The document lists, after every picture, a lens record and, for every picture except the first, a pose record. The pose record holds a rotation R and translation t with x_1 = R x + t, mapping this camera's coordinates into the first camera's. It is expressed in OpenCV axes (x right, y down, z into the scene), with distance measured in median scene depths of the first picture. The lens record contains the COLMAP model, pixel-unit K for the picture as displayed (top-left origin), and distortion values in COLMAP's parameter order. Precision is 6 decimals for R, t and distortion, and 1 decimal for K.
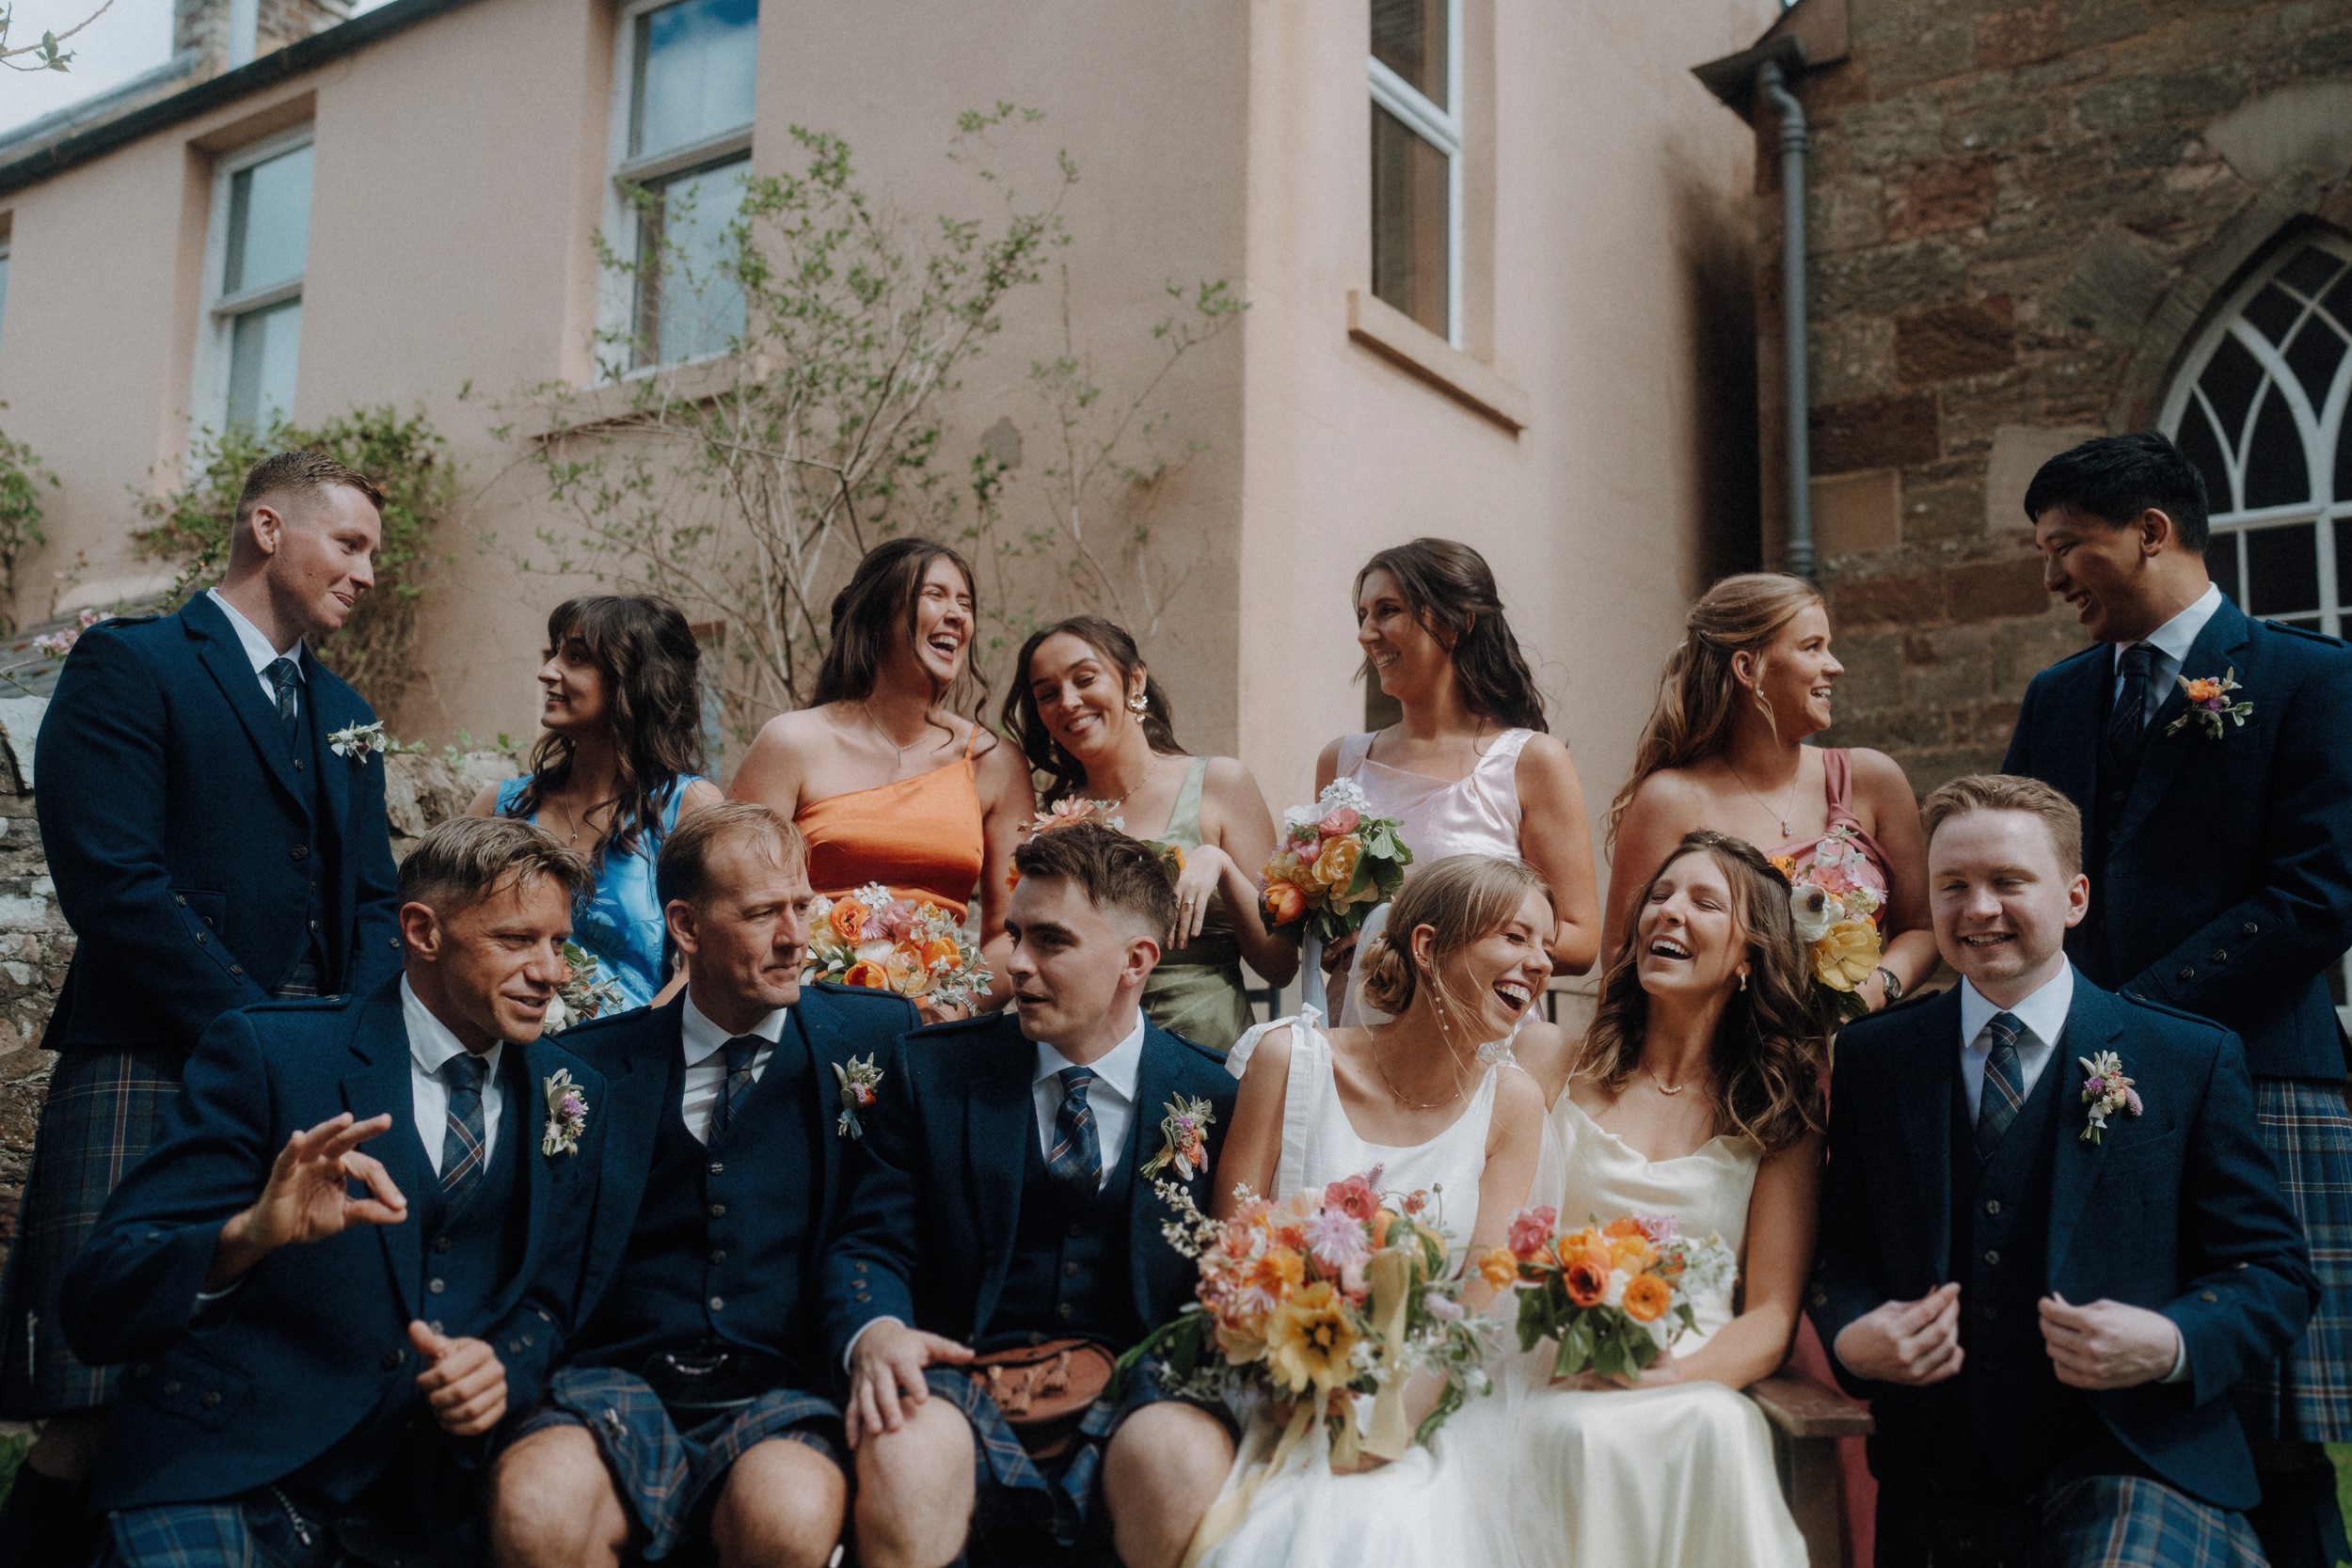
lens RADIAL K [[2352.2, 0, 1162.4], [0, 2352.2, 785.9], [0, 0, 1]] dist [-0.074488, 0.222040]
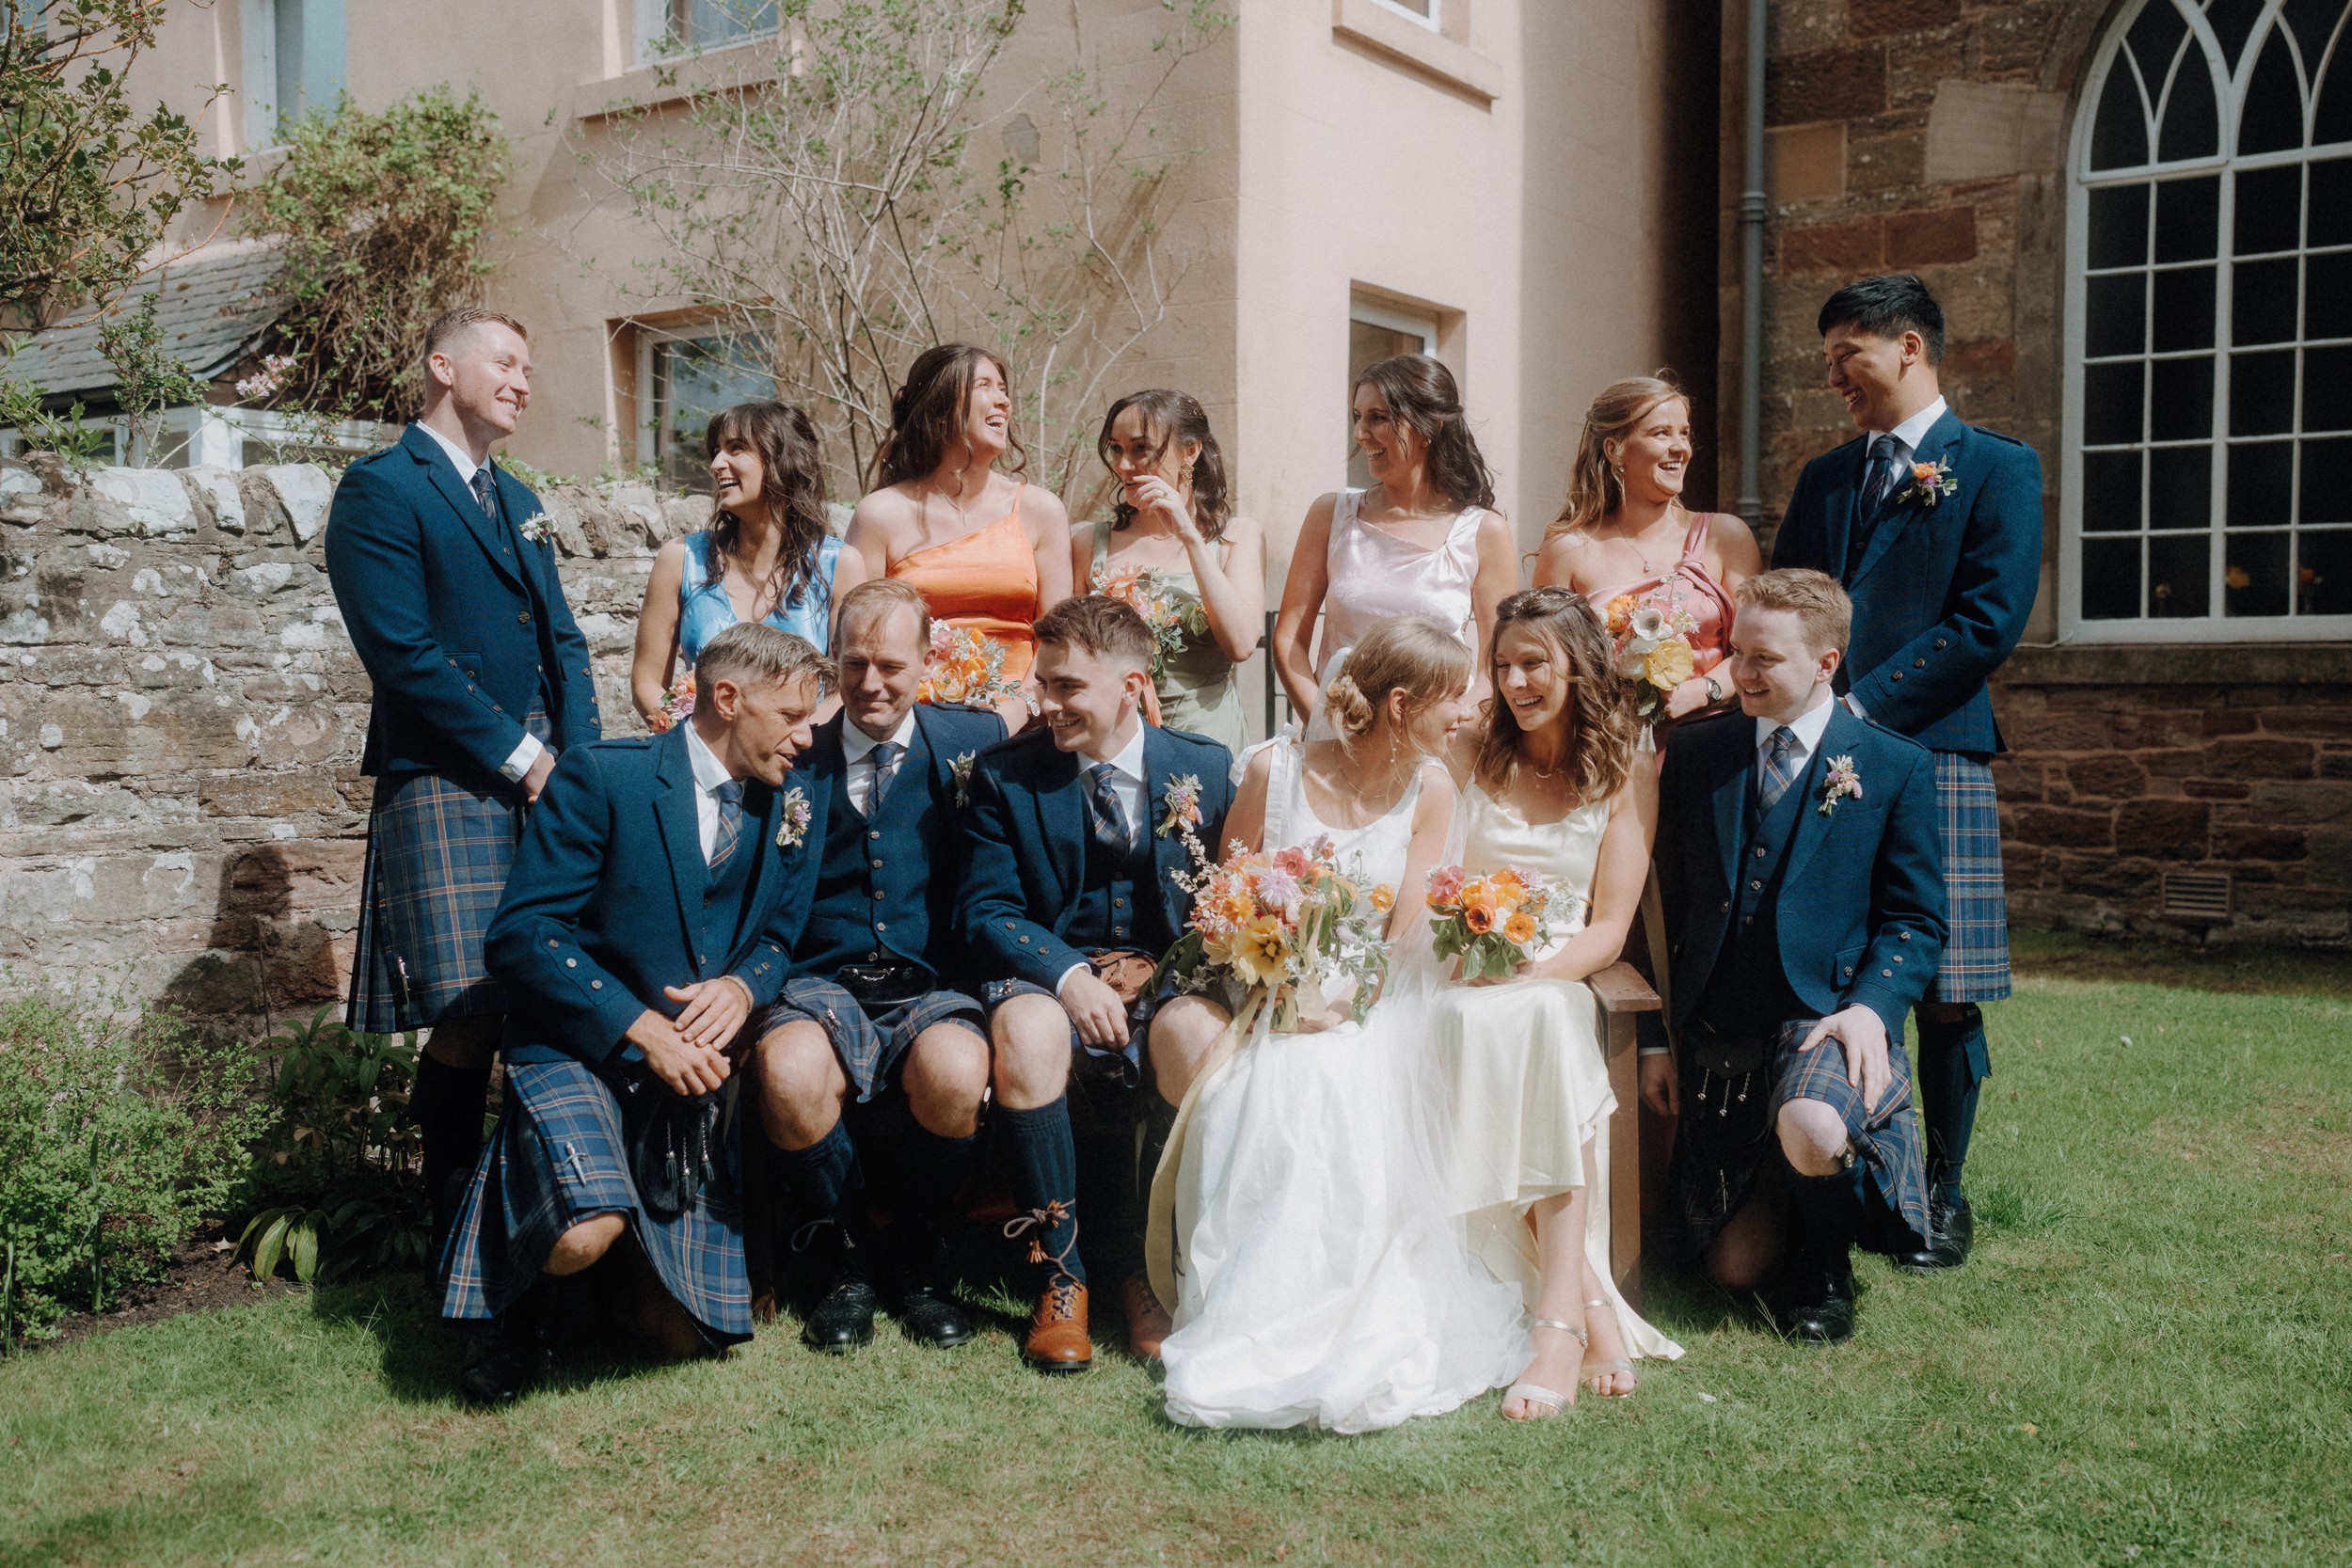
lens RADIAL K [[2363.5, 0, 1199.7], [0, 2363.5, 804.6], [0, 0, 1]] dist [-0.039493, 0.031728]
pose [[0.999785, -0.011148, 0.017456, -0.007314], [0.007572, 0.981182, 0.192935, -0.054296], [-0.019278, -0.192761, 0.981056, -0.165992]]
